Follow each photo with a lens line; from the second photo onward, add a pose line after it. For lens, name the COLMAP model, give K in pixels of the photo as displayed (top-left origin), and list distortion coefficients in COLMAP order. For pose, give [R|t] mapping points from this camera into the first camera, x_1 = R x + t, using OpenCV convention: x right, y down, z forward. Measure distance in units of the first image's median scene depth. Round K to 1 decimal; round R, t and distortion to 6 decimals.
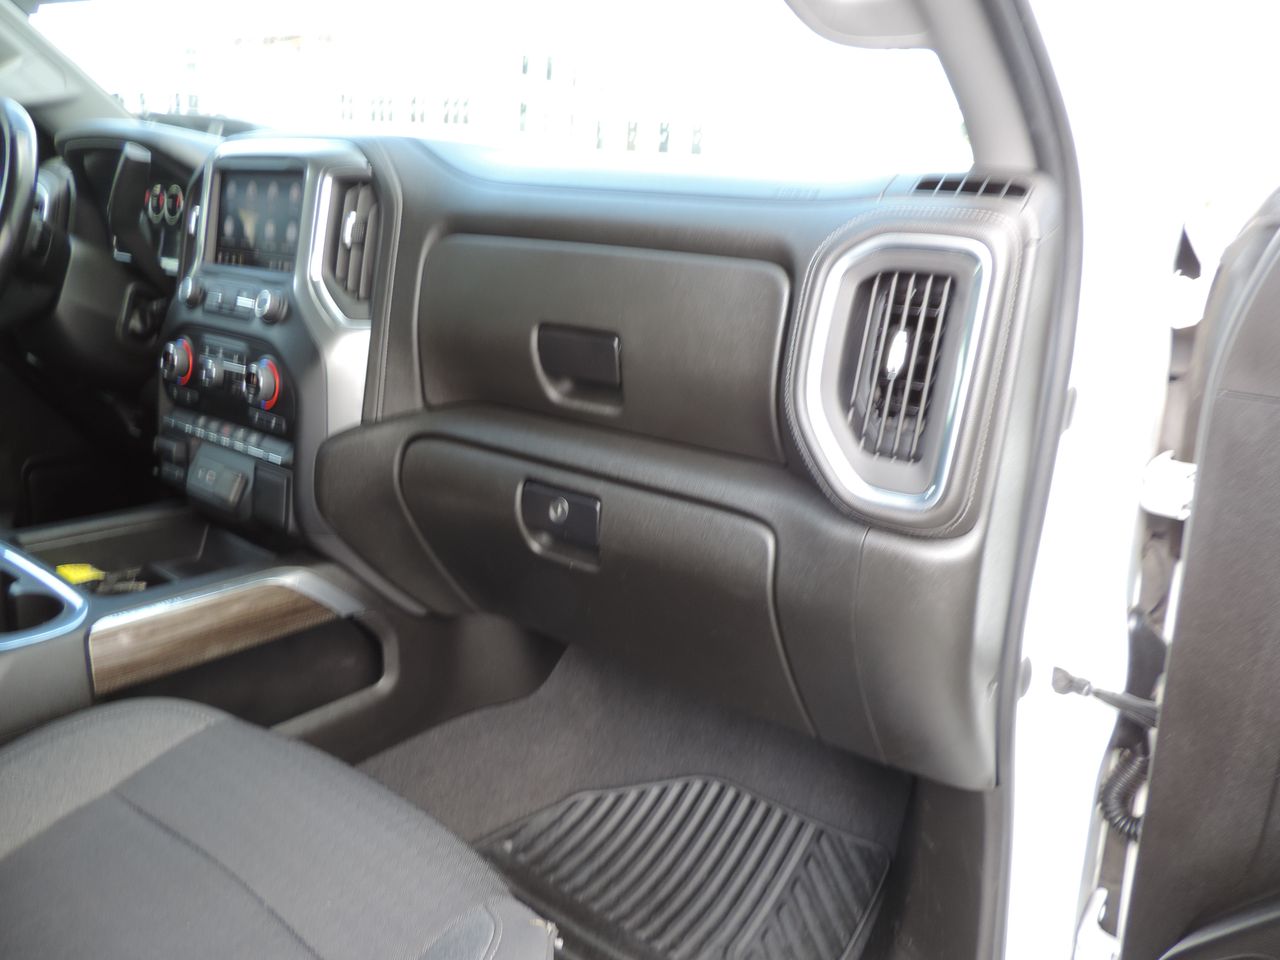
lens RADIAL K [[909.2, 0, 640.0], [0, 909.2, 480.0], [0, 0, 1]] dist [-0.027644, 0.005704]
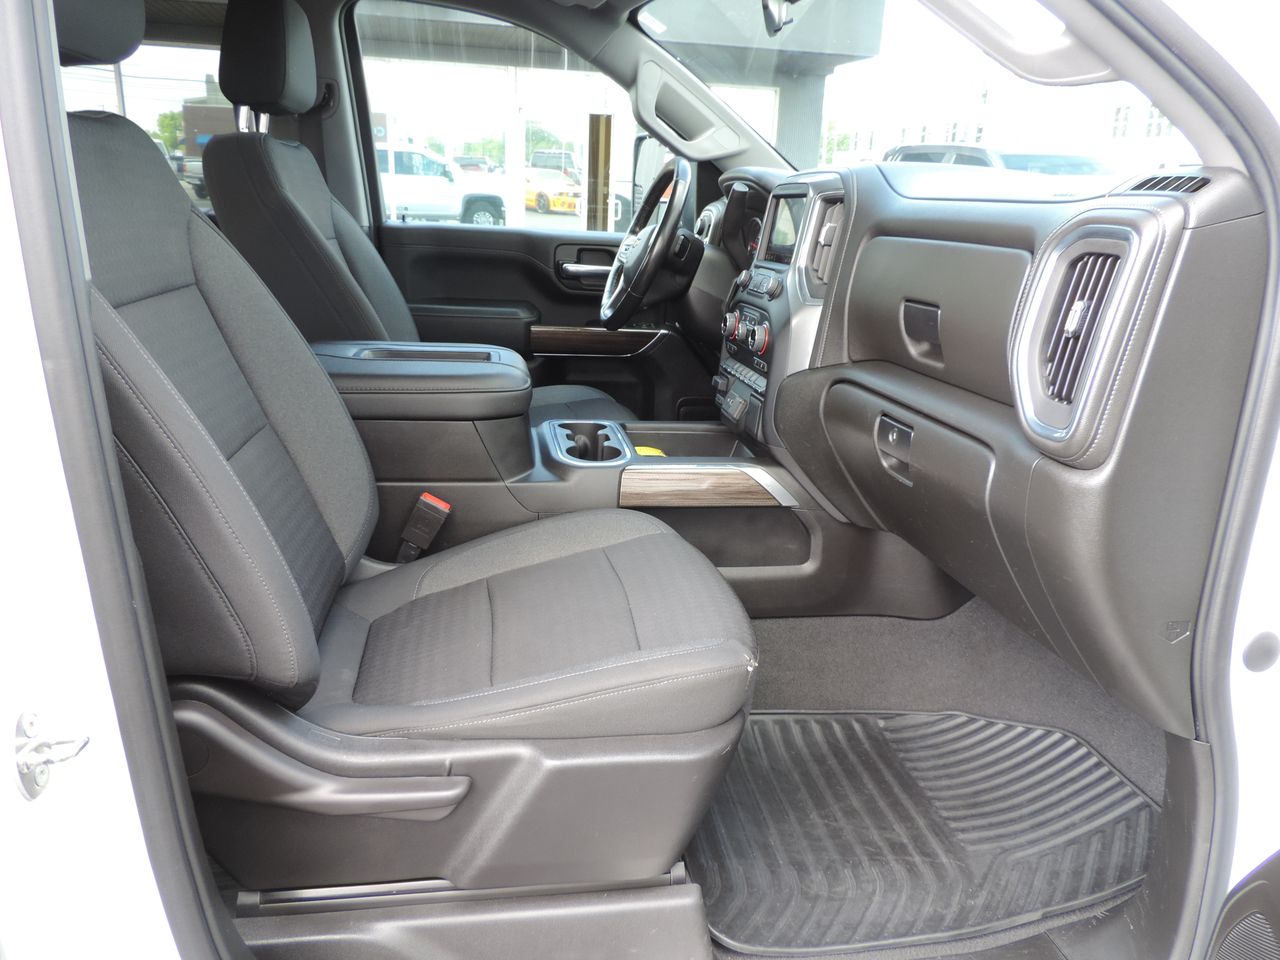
lens RADIAL K [[909.2, 0, 640.0], [0, 909.2, 480.0], [0, 0, 1]] dist [-0.027644, 0.005704]
pose [[0.714925, 0.156215, -0.681527, 0.490396], [-0.172293, 0.984026, 0.044815, 0.087727], [0.677641, 0.085383, 0.730420, -0.201341]]
